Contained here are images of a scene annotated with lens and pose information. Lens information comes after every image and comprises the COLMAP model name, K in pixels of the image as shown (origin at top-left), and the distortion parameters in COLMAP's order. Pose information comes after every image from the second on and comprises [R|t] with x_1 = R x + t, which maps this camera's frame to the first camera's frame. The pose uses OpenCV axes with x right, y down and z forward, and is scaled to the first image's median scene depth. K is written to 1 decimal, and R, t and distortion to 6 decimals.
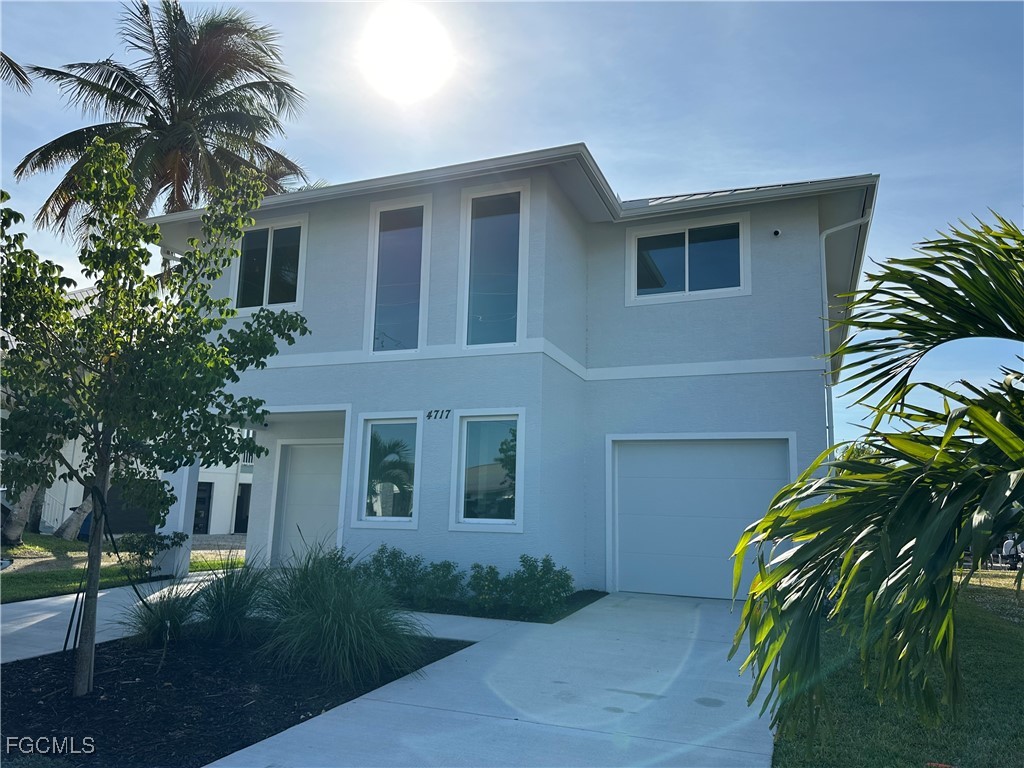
lens RADIAL K [[721.7, 0, 518.4], [0, 721.7, 388.1], [0, 0, 1]] dist [0.106215, -0.159756]
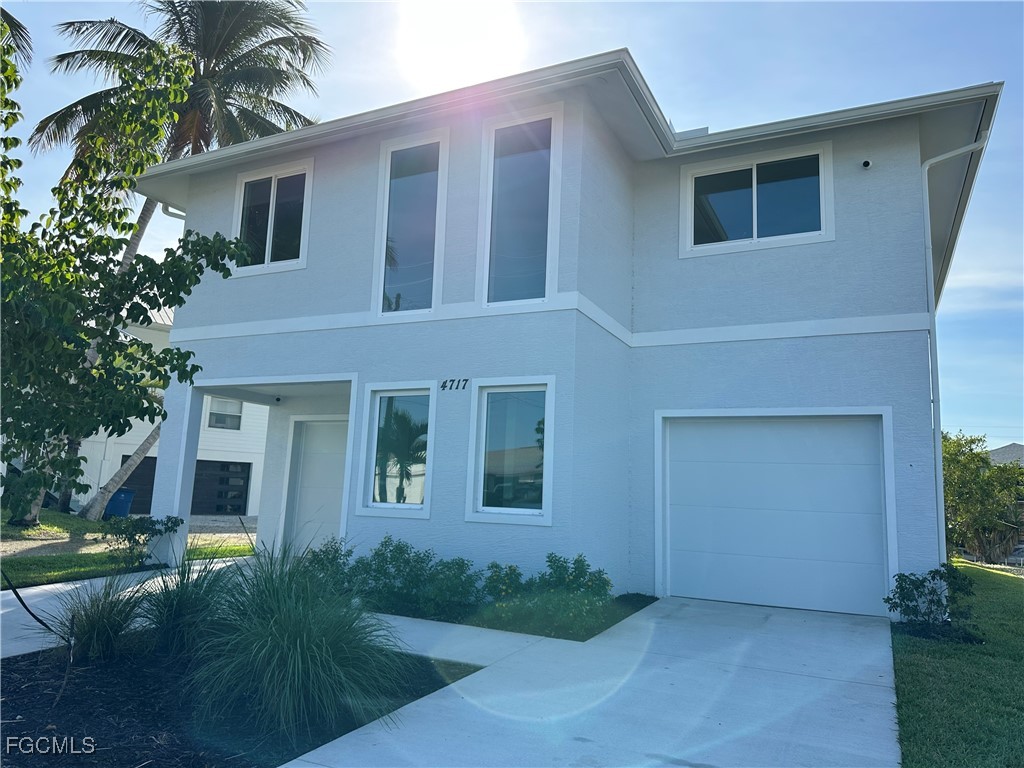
lens RADIAL K [[719.1, 0, 509.7], [0, 719.1, 379.6], [0, 0, 1]] dist [0.077723, -0.112299]
pose [[0.996262, 0.000740, -0.086378, 0.026239], [-0.000005, 0.999964, 0.008507, 0.022477], [0.086381, -0.008475, 0.996226, 0.156410]]
